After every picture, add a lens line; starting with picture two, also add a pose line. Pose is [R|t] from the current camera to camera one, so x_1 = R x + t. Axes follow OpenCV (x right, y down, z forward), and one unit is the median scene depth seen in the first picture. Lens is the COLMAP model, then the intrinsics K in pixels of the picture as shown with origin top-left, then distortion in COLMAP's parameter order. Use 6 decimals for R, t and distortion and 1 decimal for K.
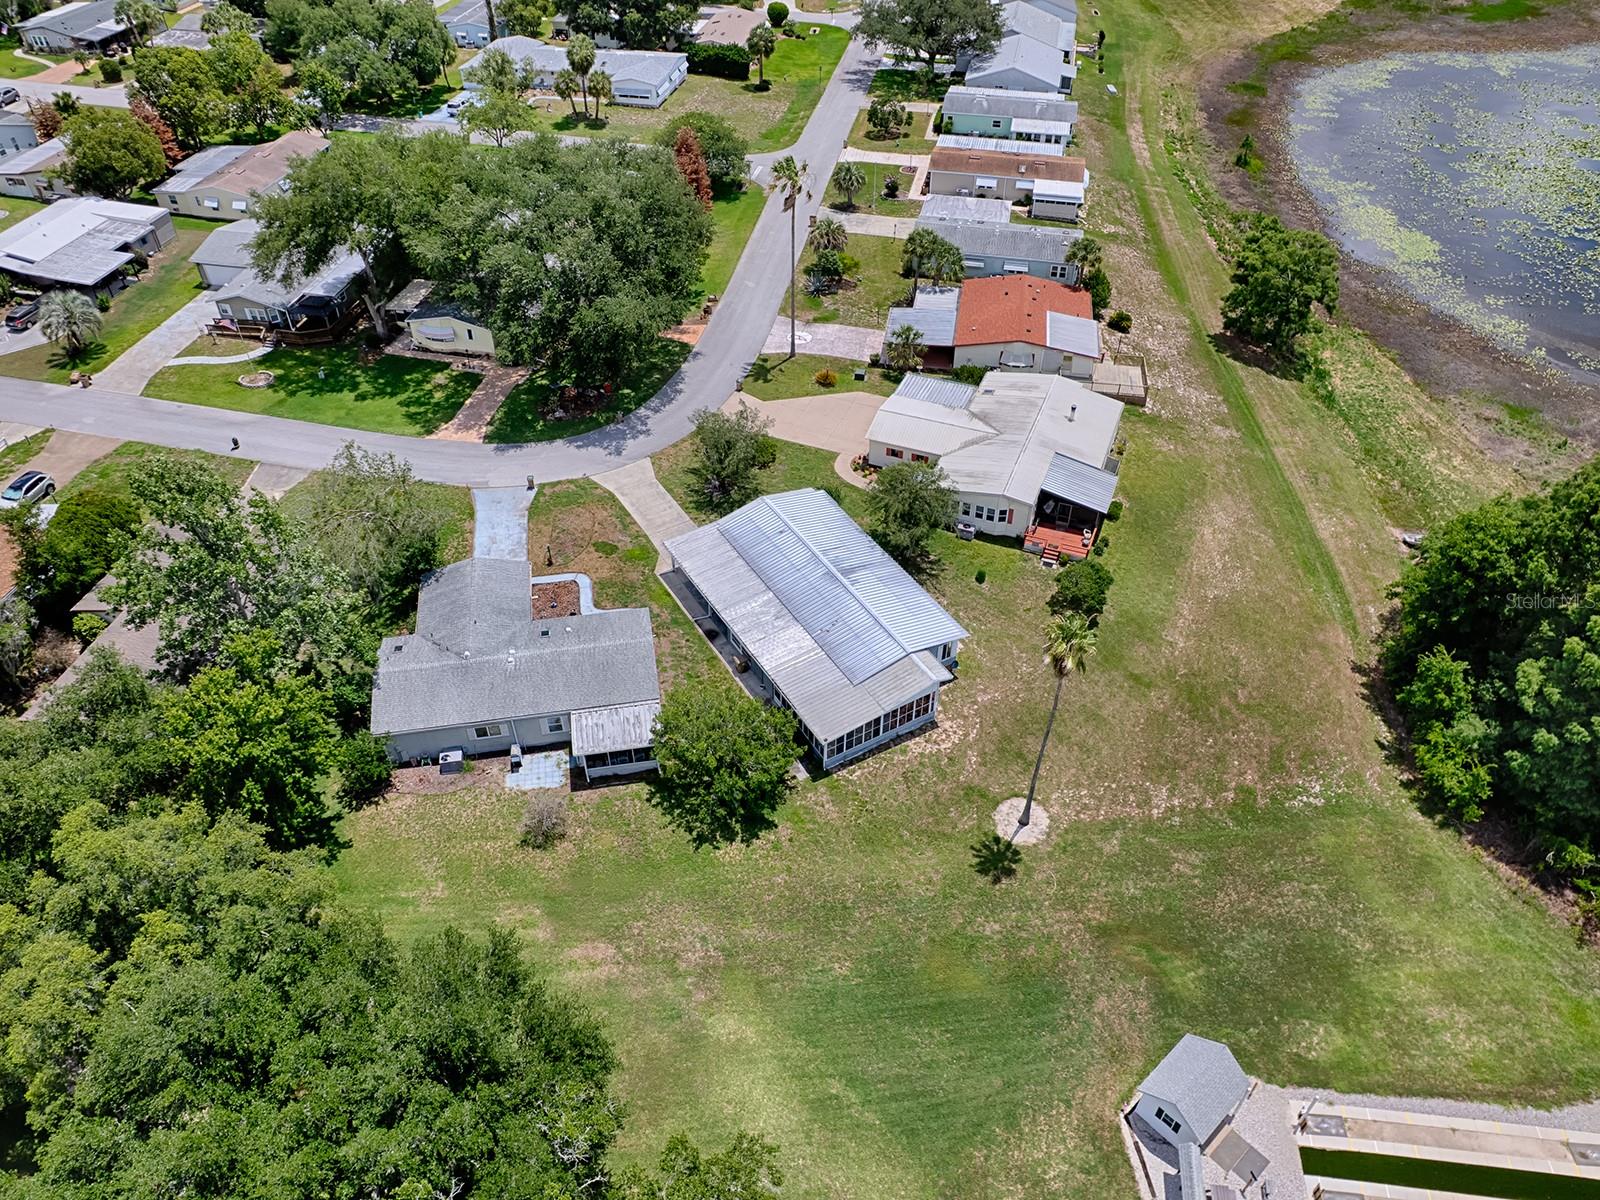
lens RADIAL K [[1152.4, 0, 807.9], [0, 1152.4, 617.5], [0, 0, 1]] dist [-0.086497, 0.079642]
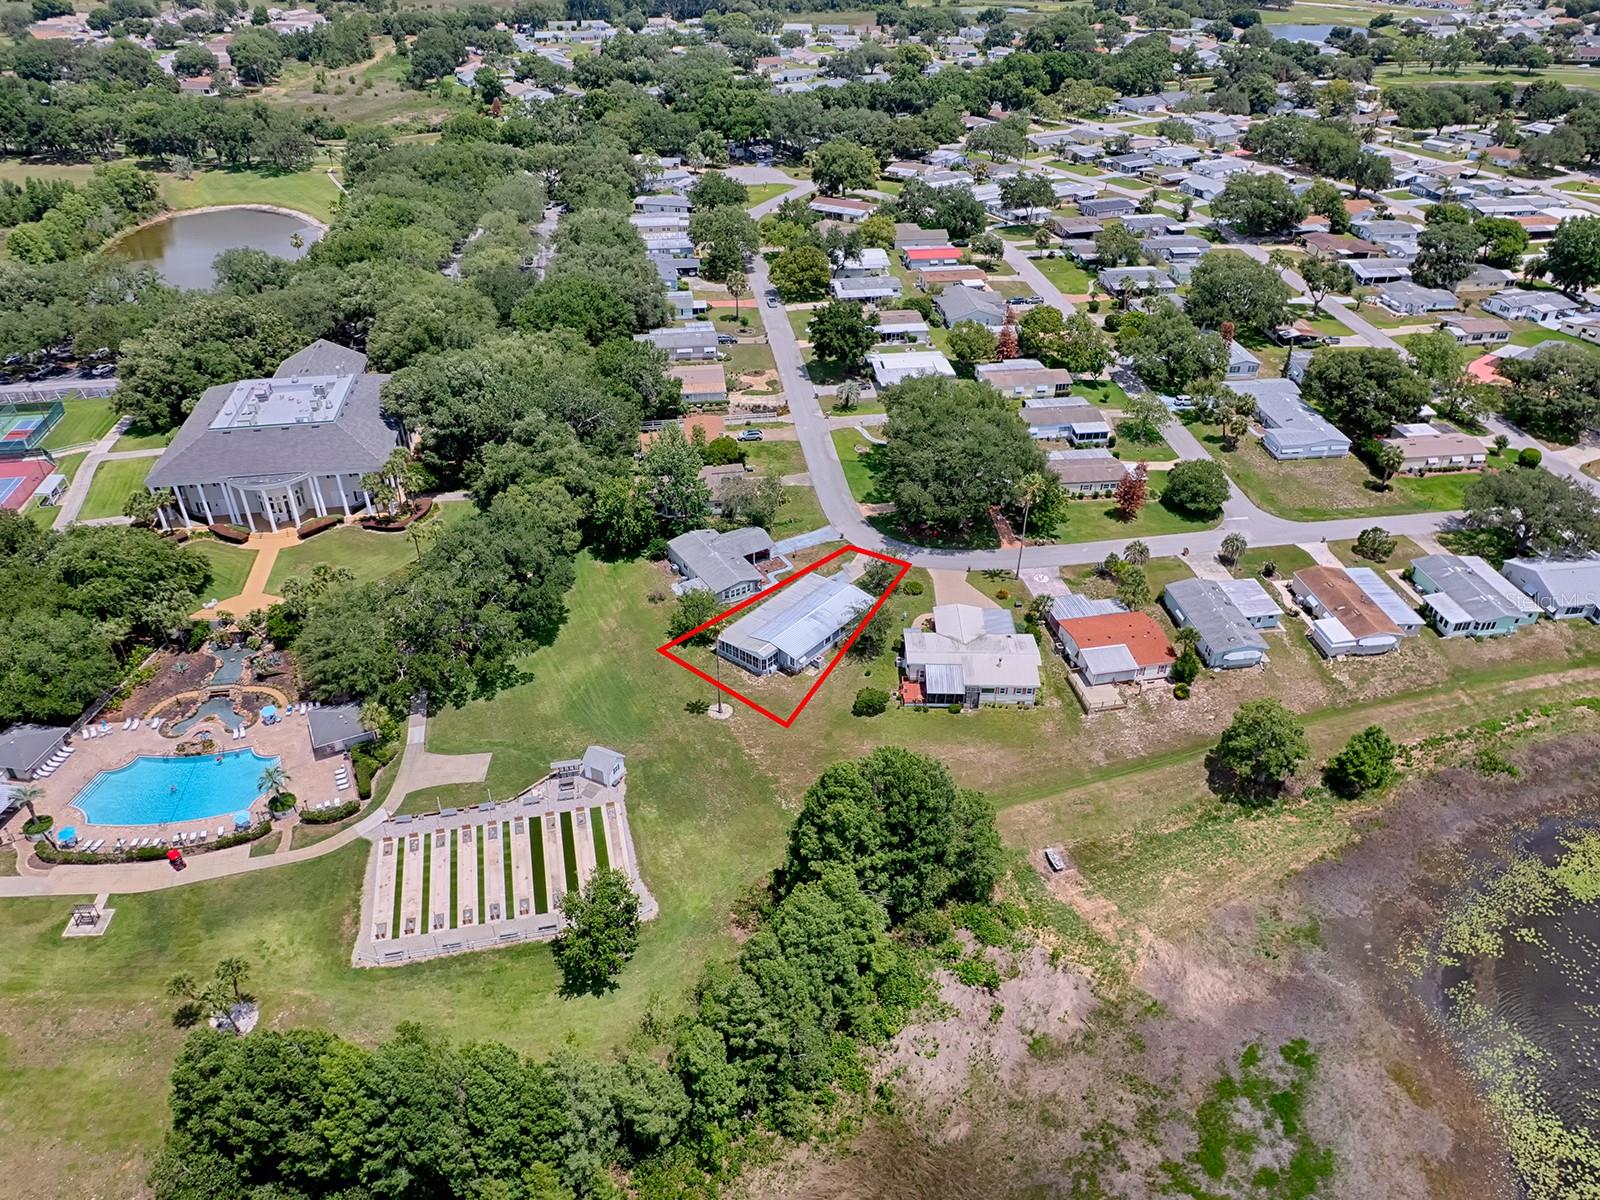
lens RADIAL K [[1152.4, 0, 807.9], [0, 1152.4, 617.5], [0, 0, 1]] dist [-0.086497, 0.079642]
pose [[0.348414, 0.531264, -0.772247, 1.375367], [-0.633416, 0.740738, 0.223810, -0.417857], [0.690936, 0.411175, 0.594595, -0.226074]]
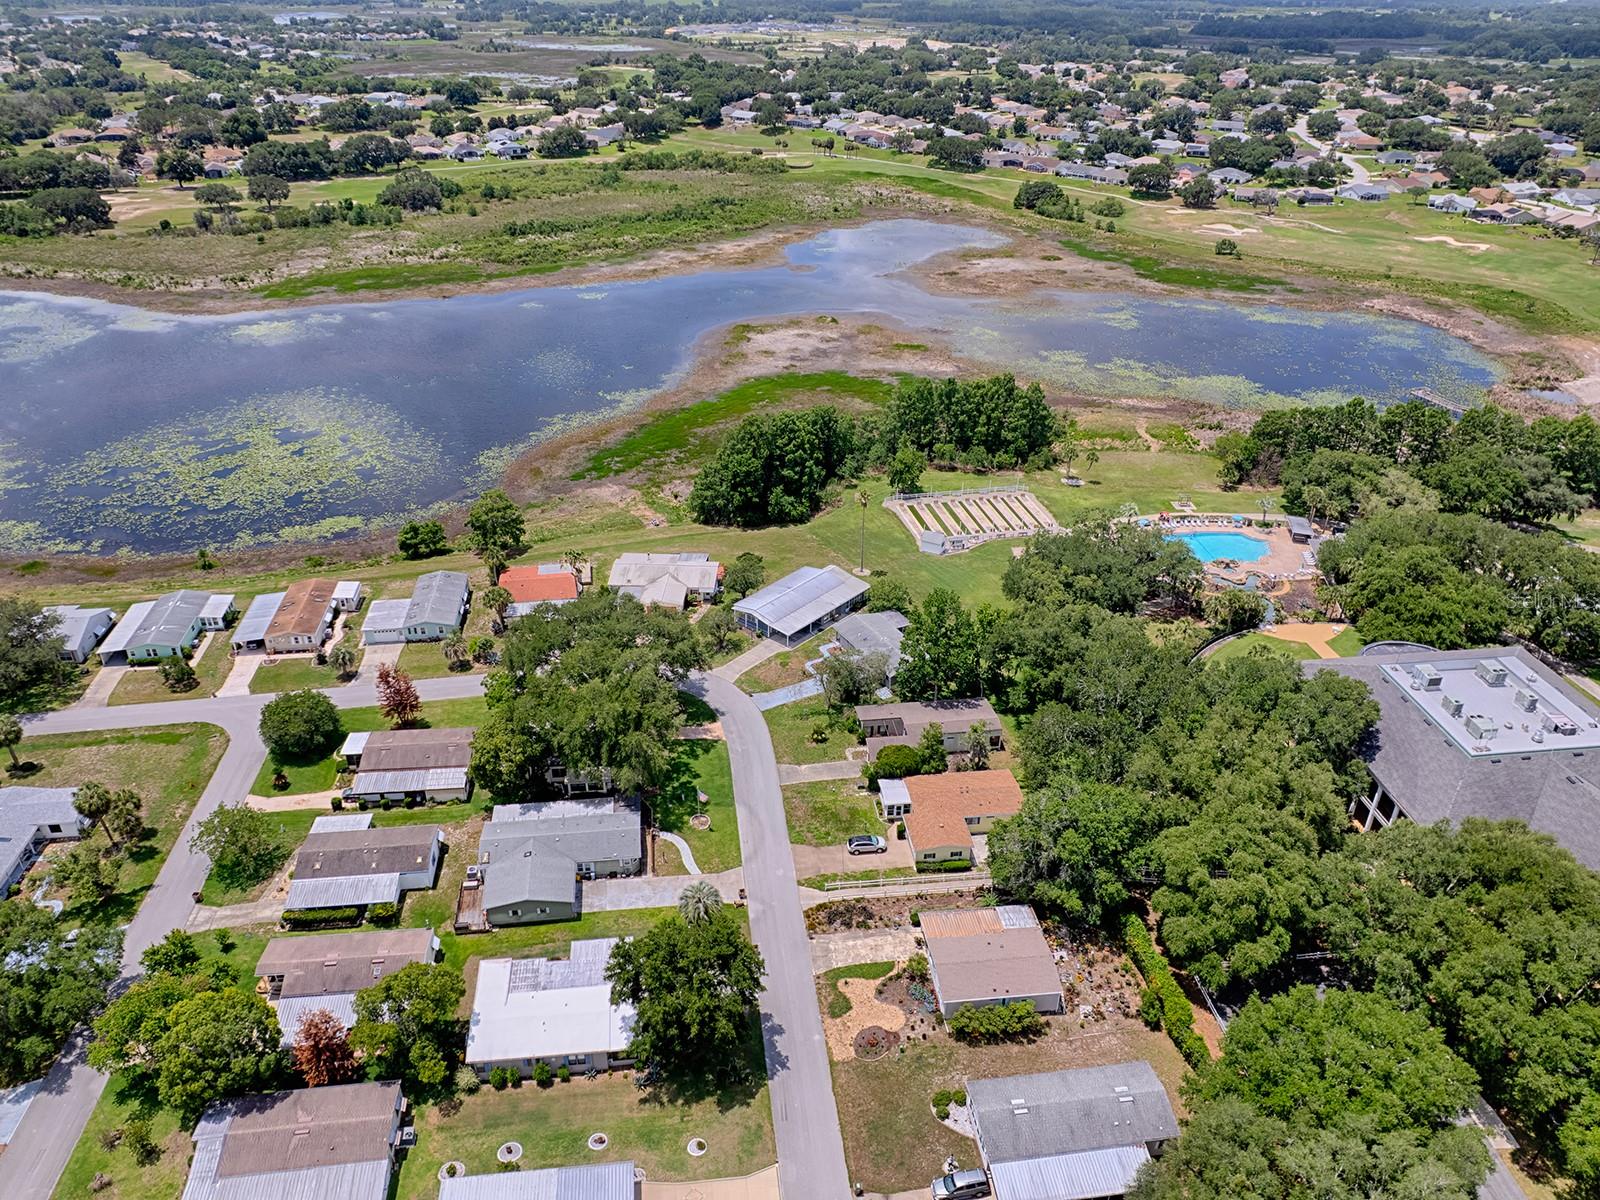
lens RADIAL K [[1152.4, 0, 807.9], [0, 1152.4, 617.5], [0, 0, 1]] dist [-0.086497, 0.079642]
pose [[-0.327898, -0.478872, 0.814349, -1.683665], [0.626759, 0.534709, 0.566797, -1.148773], [-0.706863, 0.696252, 0.124808, 0.576550]]
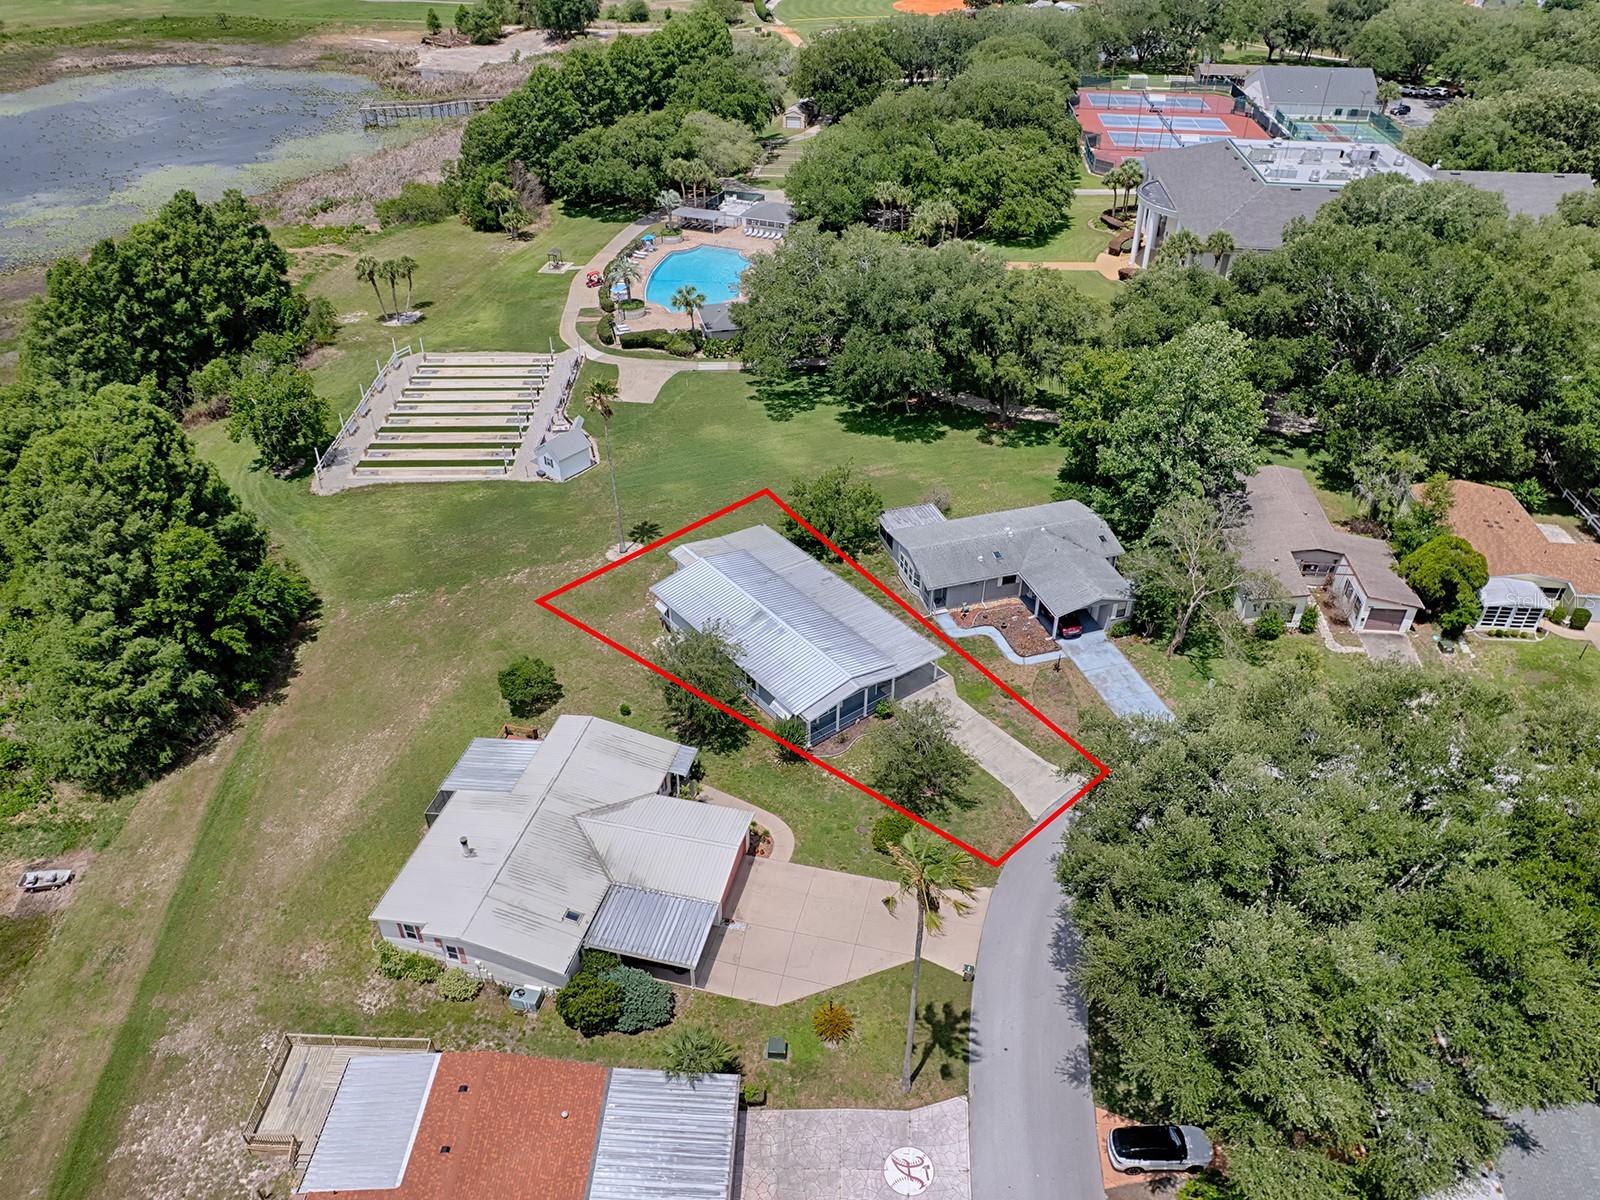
lens RADIAL K [[1152.4, 0, 807.9], [0, 1152.4, 617.5], [0, 0, 1]] dist [-0.086497, 0.079642]
pose [[-0.991825, 0.069352, -0.107116, 0.084789], [-0.091680, 0.196602, 0.976188, -0.896603], [0.088760, 0.978028, -0.188636, 0.989798]]
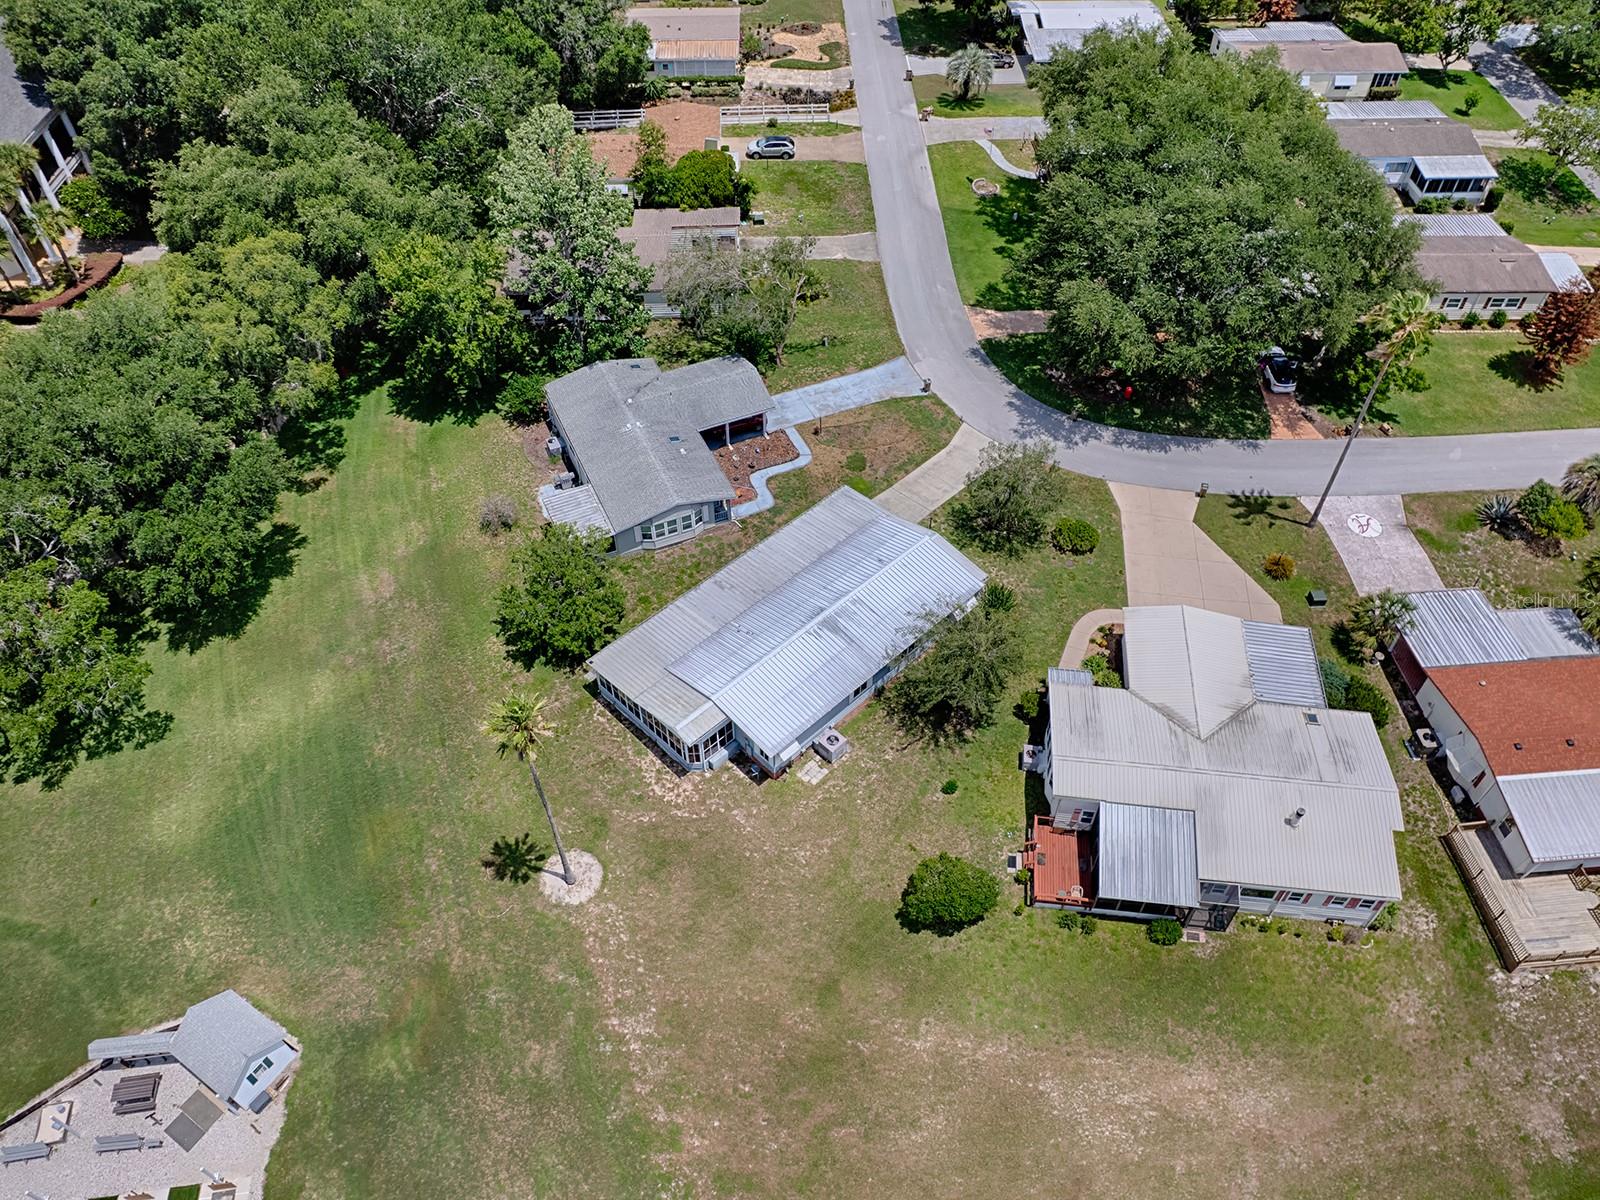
lens RADIAL K [[1152.4, 0, 807.9], [0, 1152.4, 617.5], [0, 0, 1]] dist [-0.086497, 0.079642]
pose [[0.245632, 0.720940, -0.648005, 0.485596], [-0.653158, 0.617044, 0.438909, -0.341280], [0.716275, 0.315440, 0.622453, 0.360677]]
